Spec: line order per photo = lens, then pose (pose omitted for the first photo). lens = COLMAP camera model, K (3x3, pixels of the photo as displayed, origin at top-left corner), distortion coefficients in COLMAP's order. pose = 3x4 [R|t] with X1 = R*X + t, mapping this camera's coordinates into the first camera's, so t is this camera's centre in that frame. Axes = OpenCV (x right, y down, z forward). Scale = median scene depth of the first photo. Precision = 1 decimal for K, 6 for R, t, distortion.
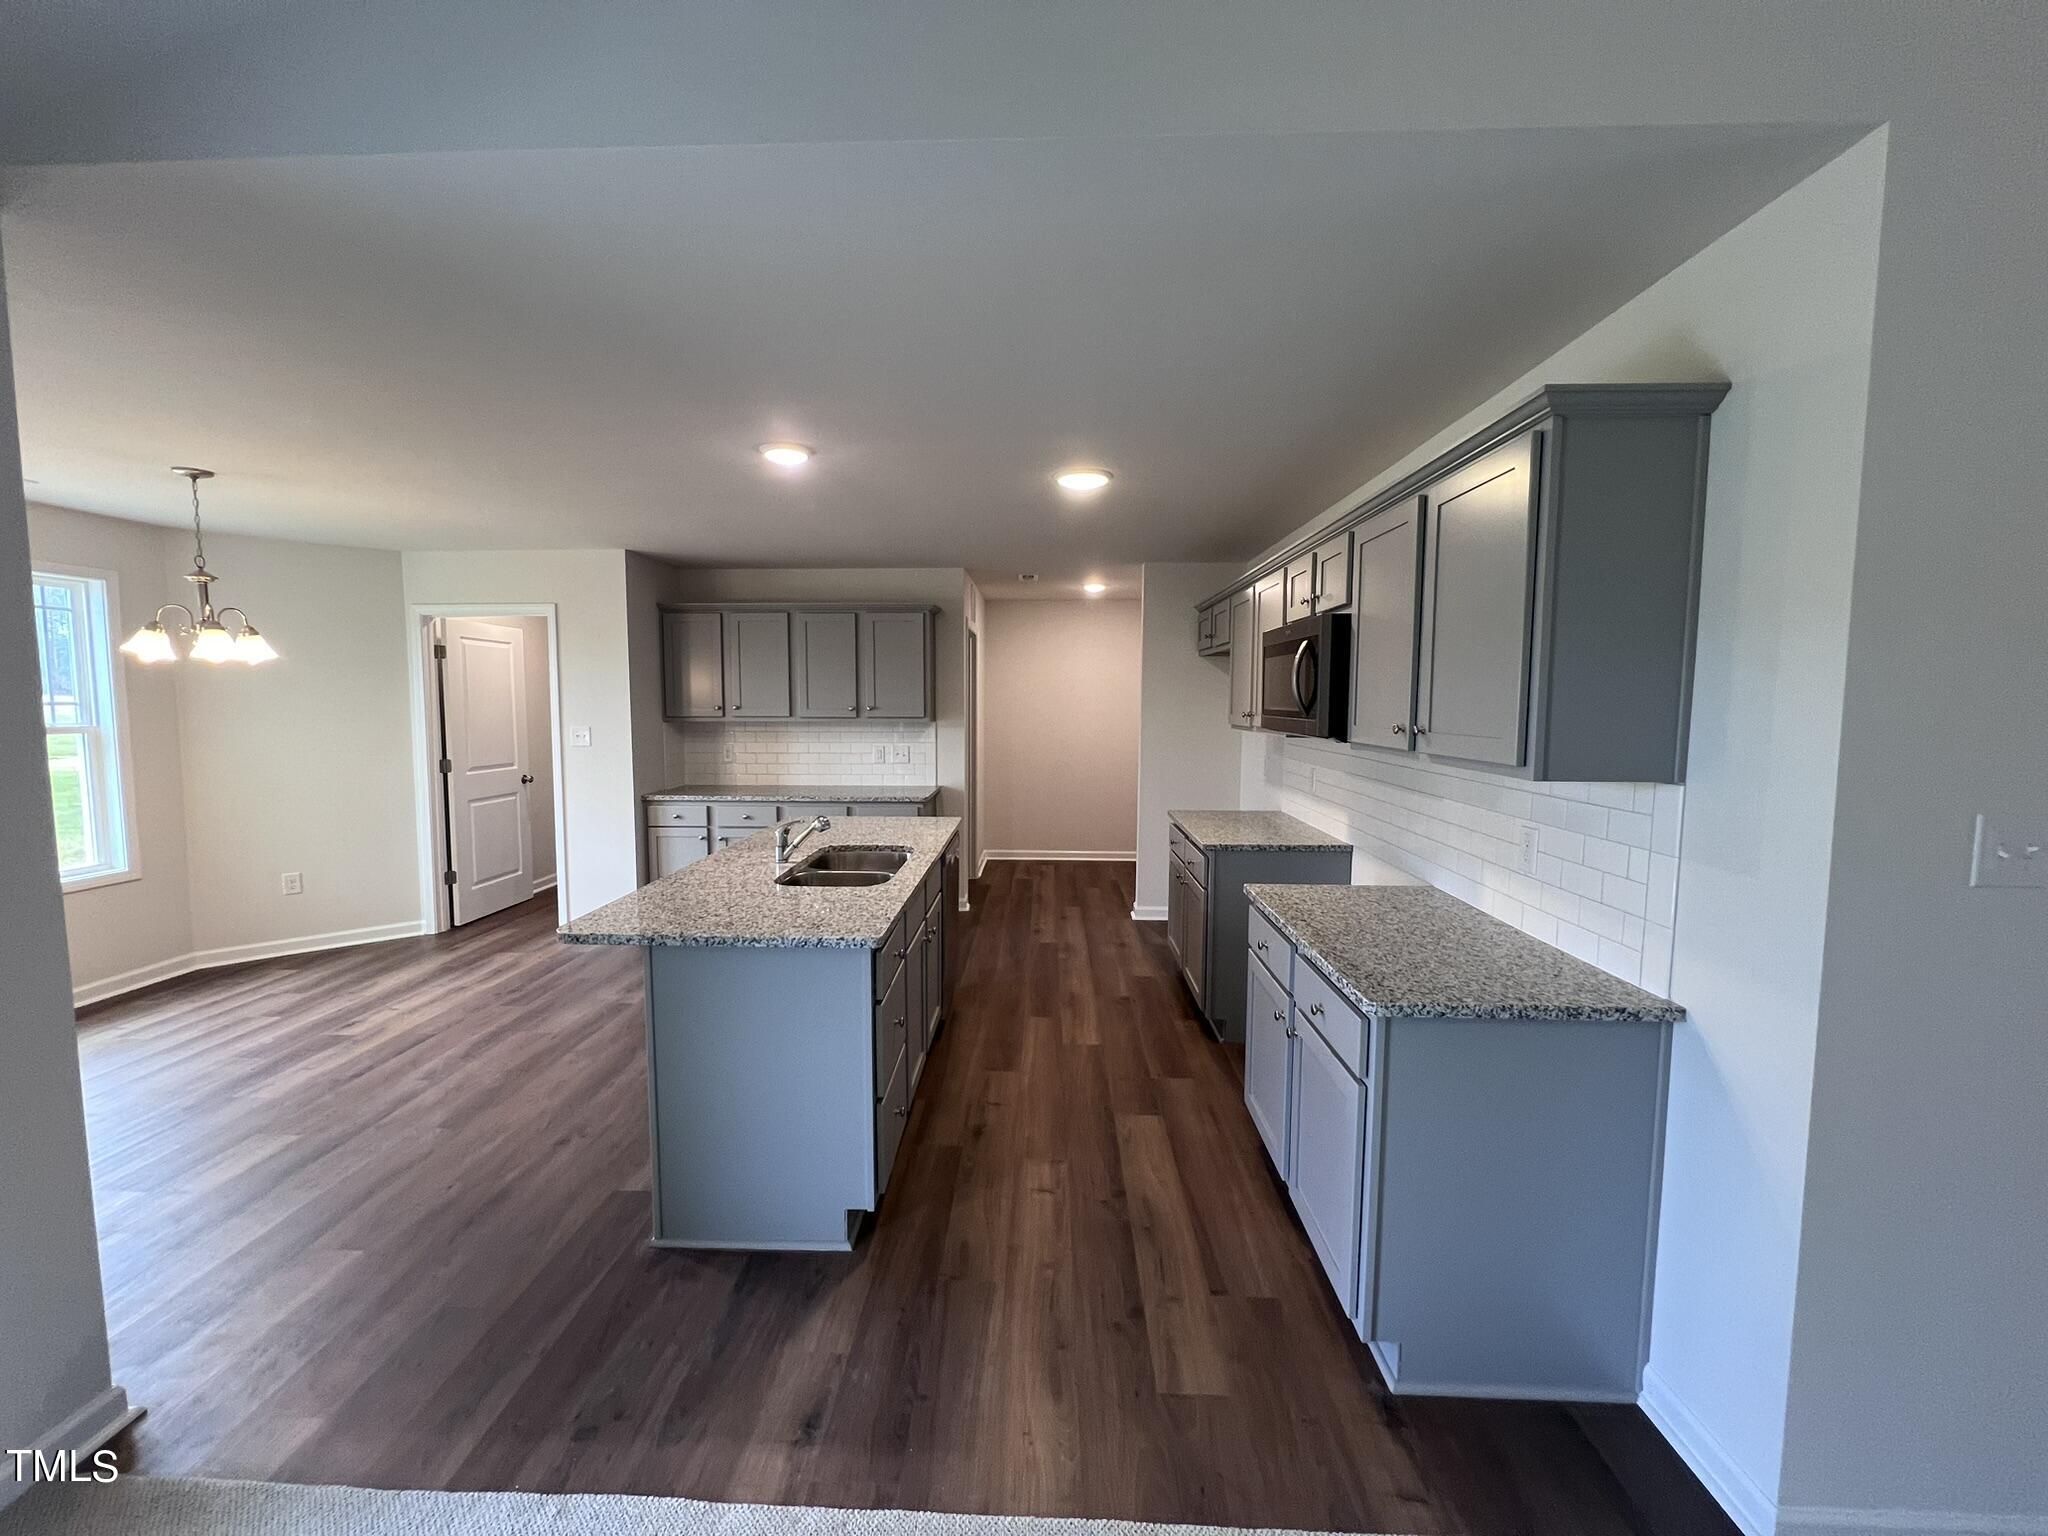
lens RADIAL K [[822.3, 0, 1019.7], [0, 822.3, 766.0], [0, 0, 1]] dist [-0.001704, 0.000230]
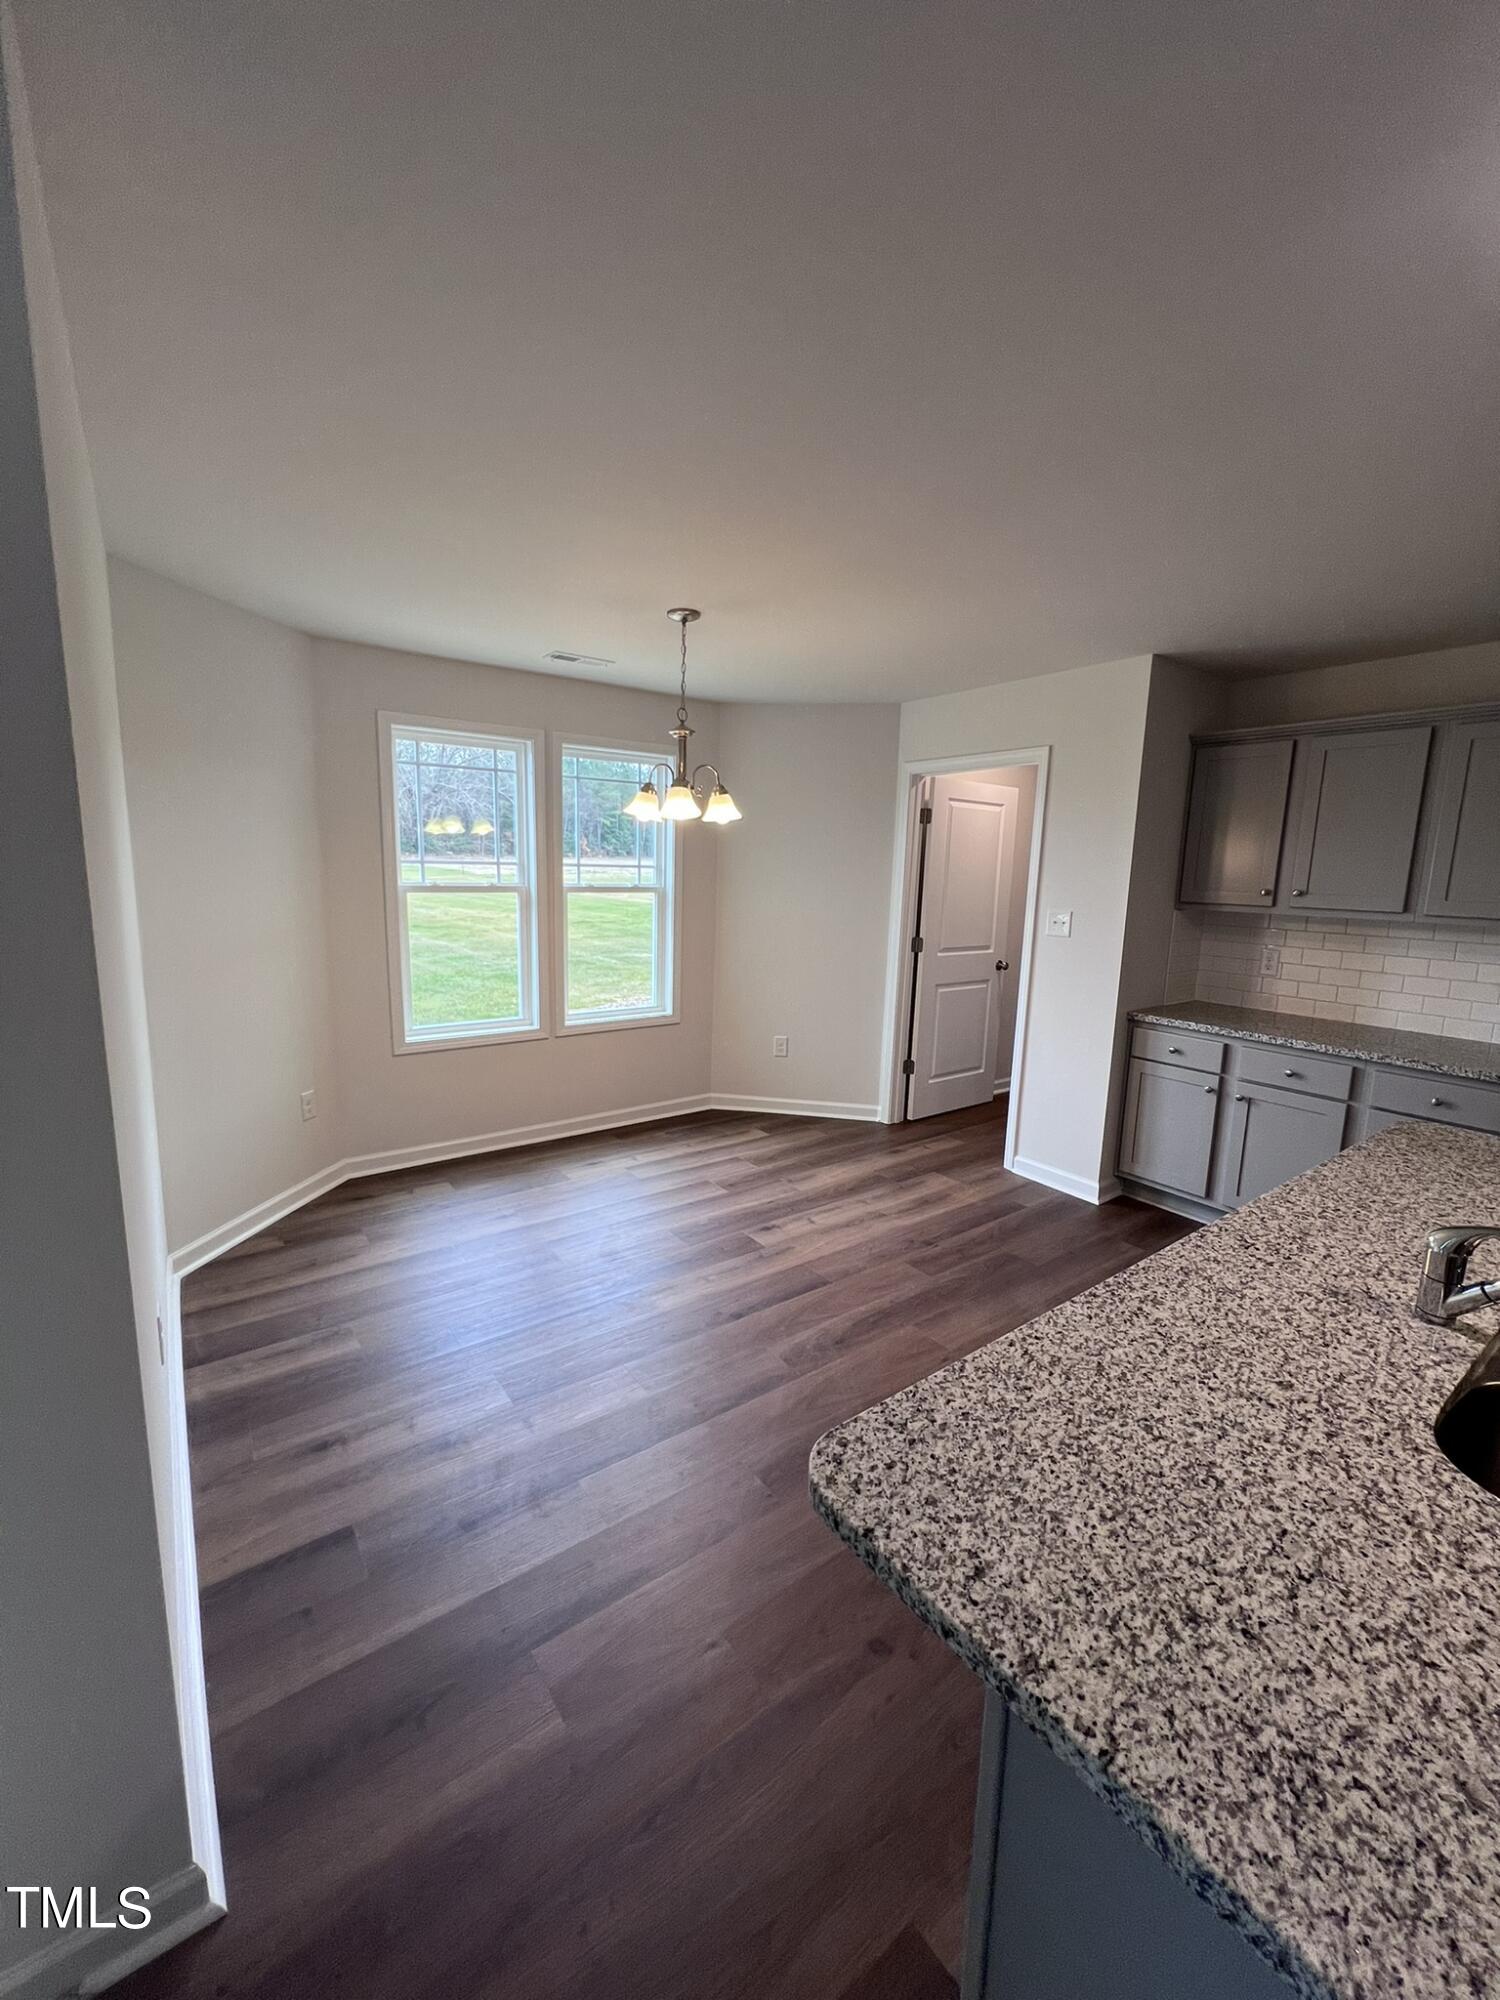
lens RADIAL K [[806.5, 0, 748.5], [0, 806.5, 995.5], [0, 0, 1]] dist [-0.002736, -0.000123]
pose [[0.624108, 0.141551, -0.768409, -0.136093], [-0.088859, 0.989931, 0.110186, -0.027099], [0.776268, -0.000488, 0.630402, 0.317878]]
